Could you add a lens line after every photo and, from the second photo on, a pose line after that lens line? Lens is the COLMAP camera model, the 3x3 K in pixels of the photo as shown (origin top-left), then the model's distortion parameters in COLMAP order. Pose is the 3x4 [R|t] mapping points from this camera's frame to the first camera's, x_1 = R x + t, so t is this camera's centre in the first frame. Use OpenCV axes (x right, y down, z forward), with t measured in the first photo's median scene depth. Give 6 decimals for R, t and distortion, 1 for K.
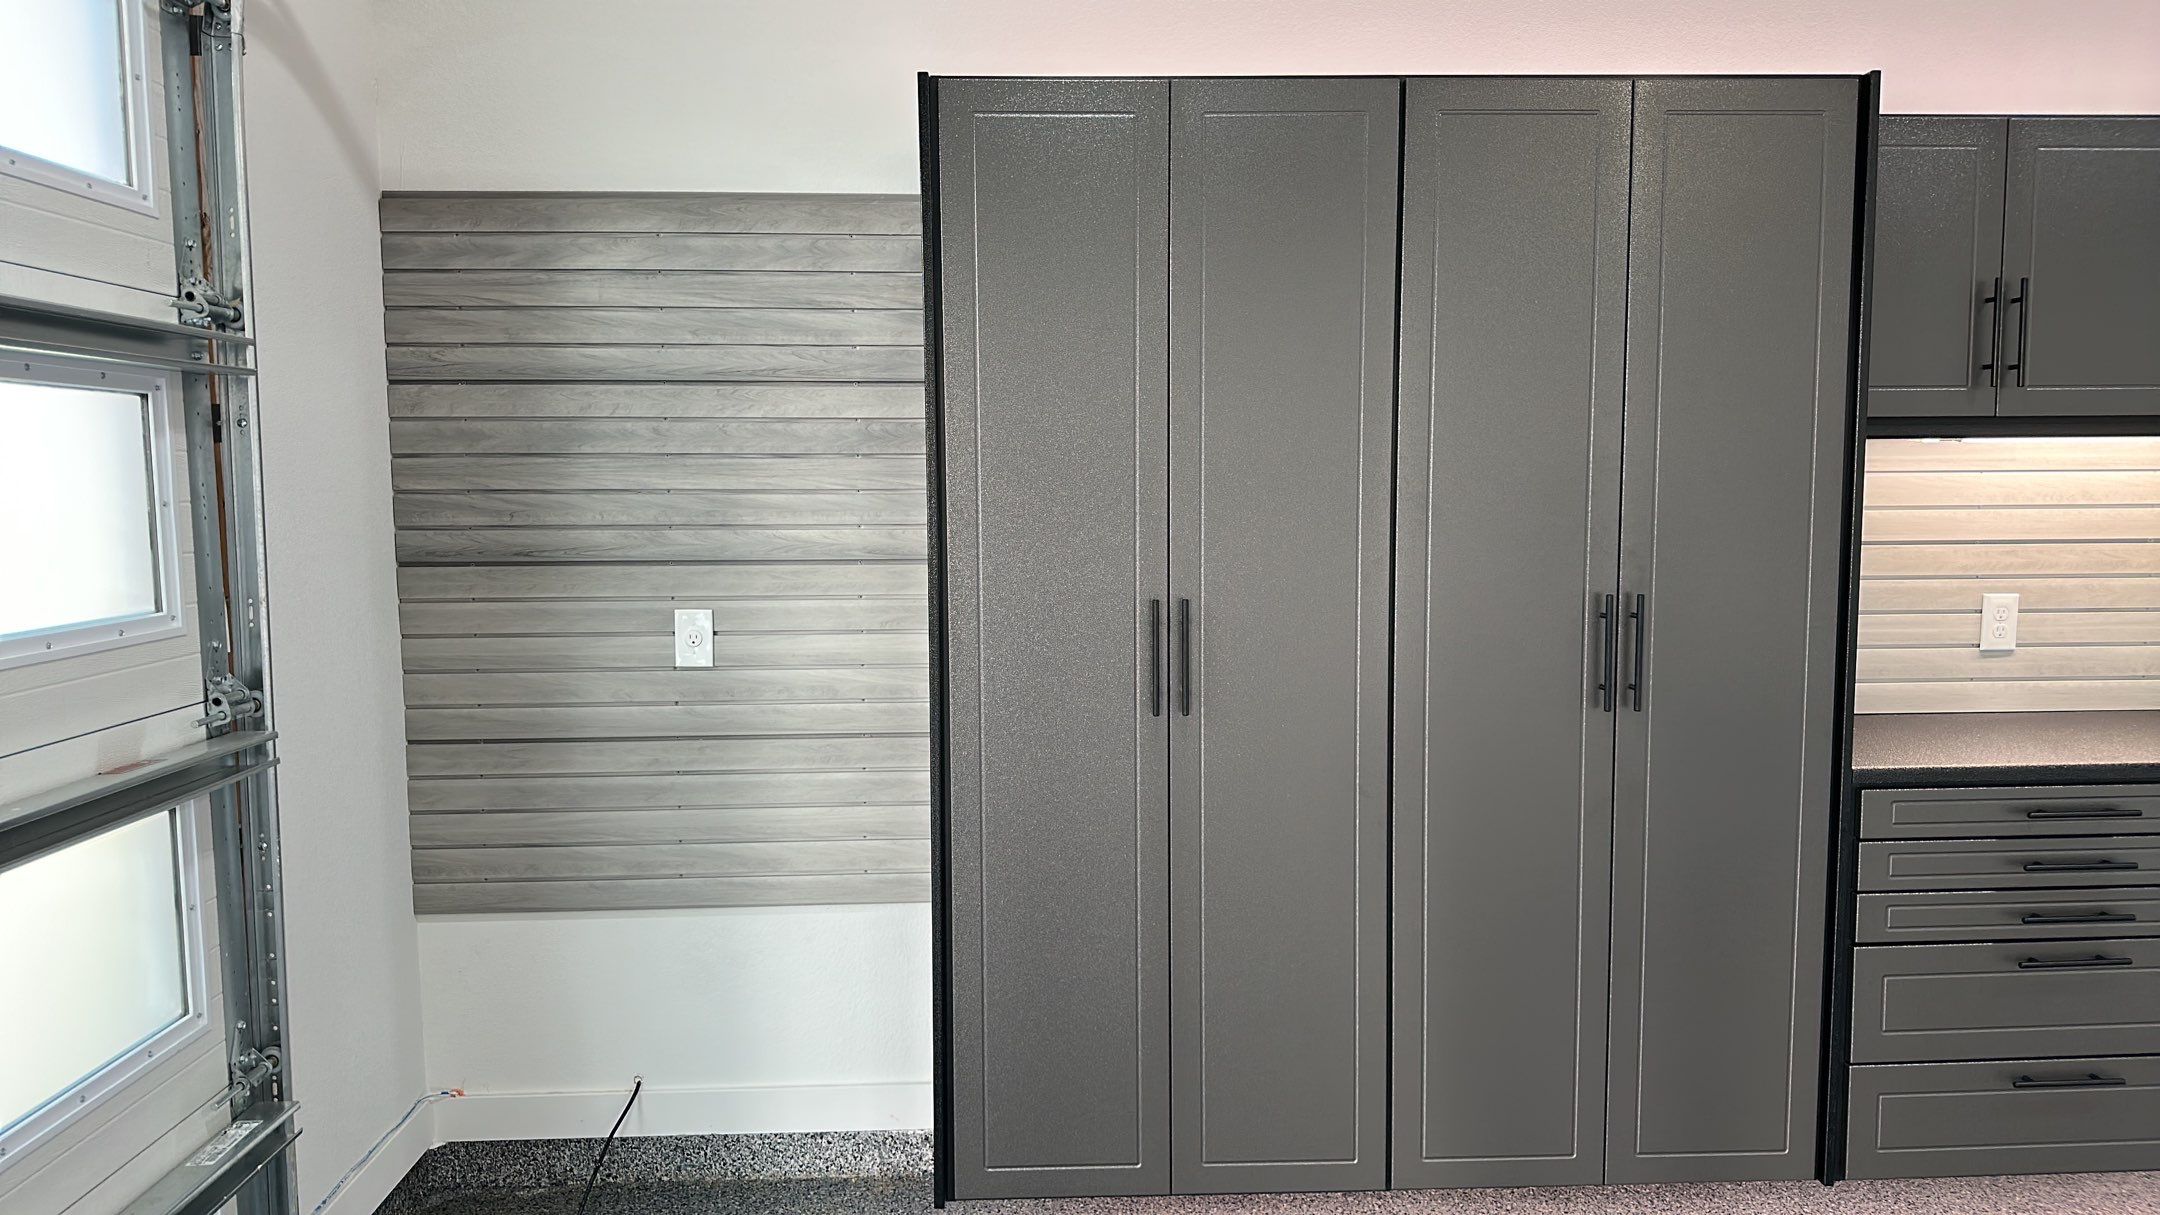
lens RADIAL K [[1462.1, 0, 1074.3], [0, 1462.1, 614.1], [0, 0, 1]] dist [0.073803, -0.106001]
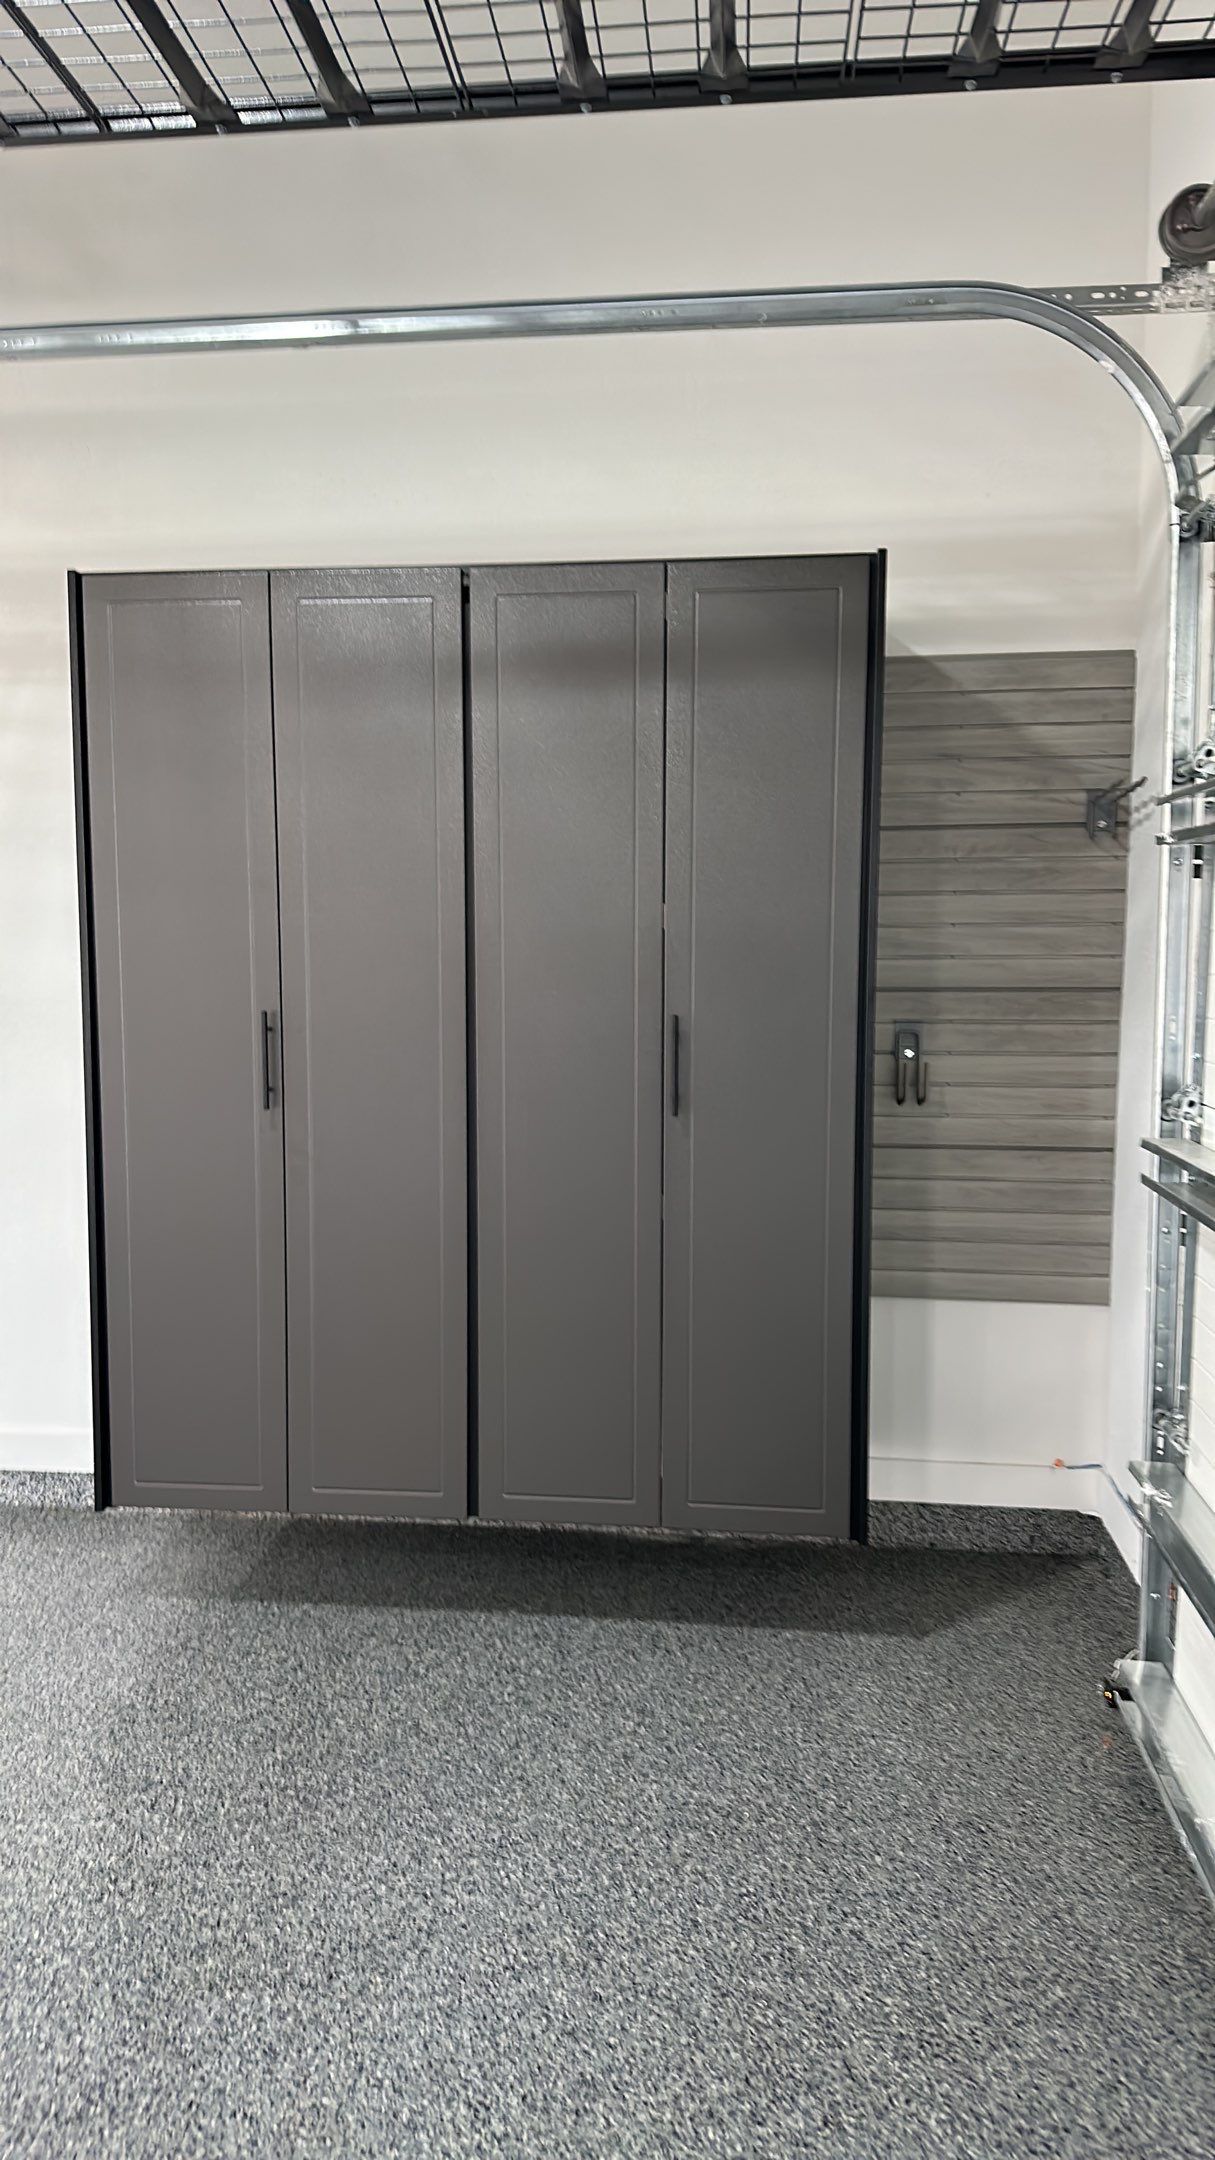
lens RADIAL K [[1449.5, 0, 601.5], [0, 1449.5, 1081.7], [0, 0, 1]] dist [0.001709, -0.003459]
pose [[0.990512, 0.022825, -0.135519, 0.386923], [-0.020285, 0.999592, 0.020090, 0.014568], [0.135922, -0.017151, 0.990571, -0.109617]]
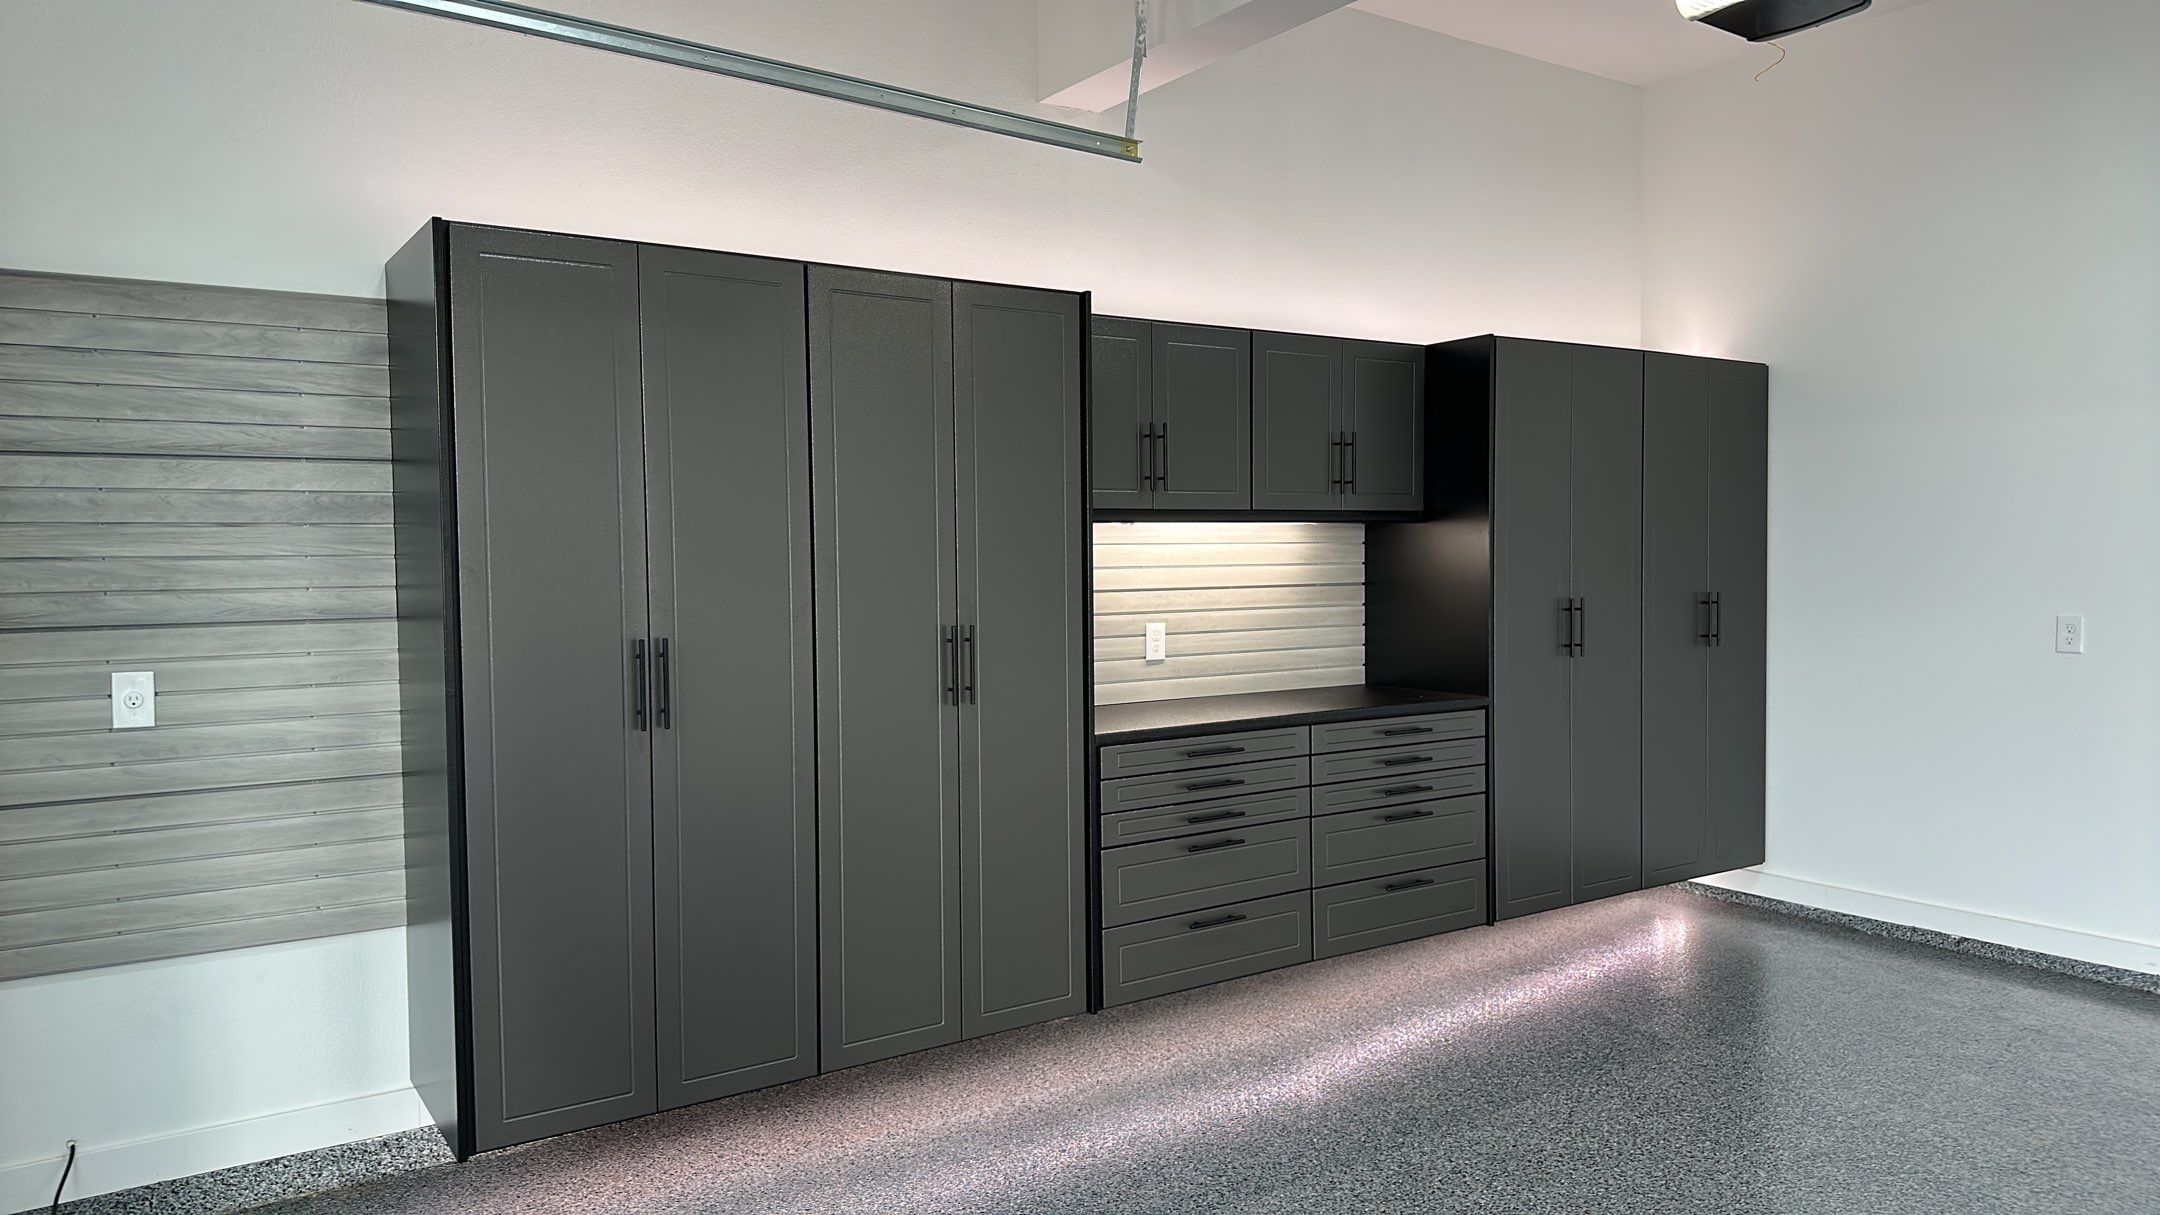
lens RADIAL K [[1438.6, 0, 1093.0], [0, 1438.6, 601.5], [0, 0, 1]] dist [0.071392, -0.096811]
pose [[0.843518, -0.019345, 0.536753, -0.238912], [0.050755, 0.997750, -0.043803, 0.026851], [-0.534698, 0.064192, 0.842602, -0.234574]]
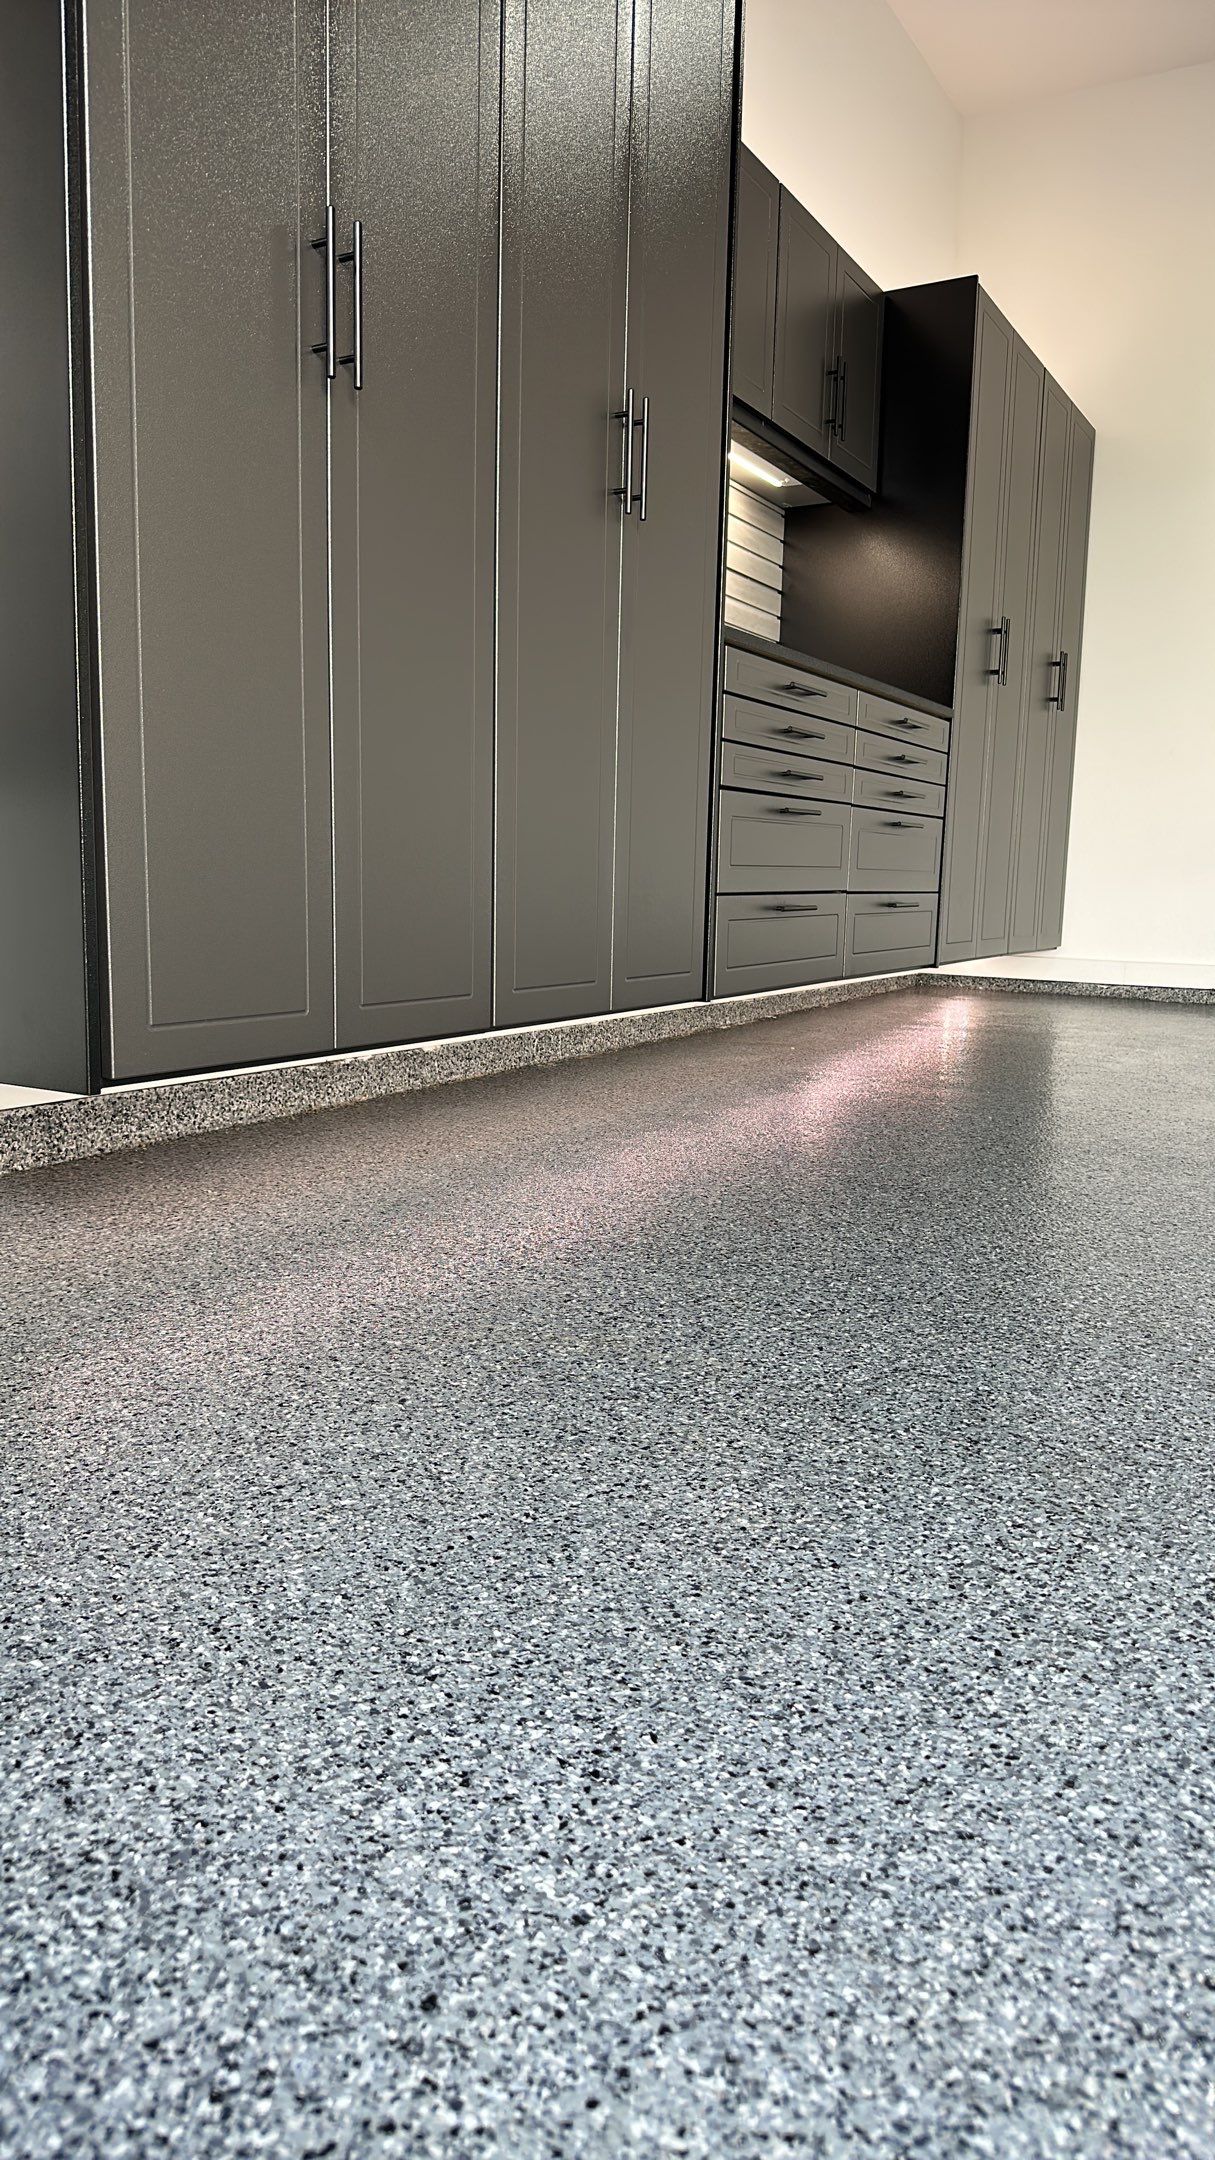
lens RADIAL K [[1438.2, 0, 610.0], [0, 1438.2, 1087.6], [0, 0, 1]] dist [0.068898, -0.093153]
pose [[0.519929, -0.107053, 0.847475, -0.429632], [0.048399, 0.994214, 0.095896, 0.298169], [-0.852837, -0.008842, 0.522102, 0.411598]]
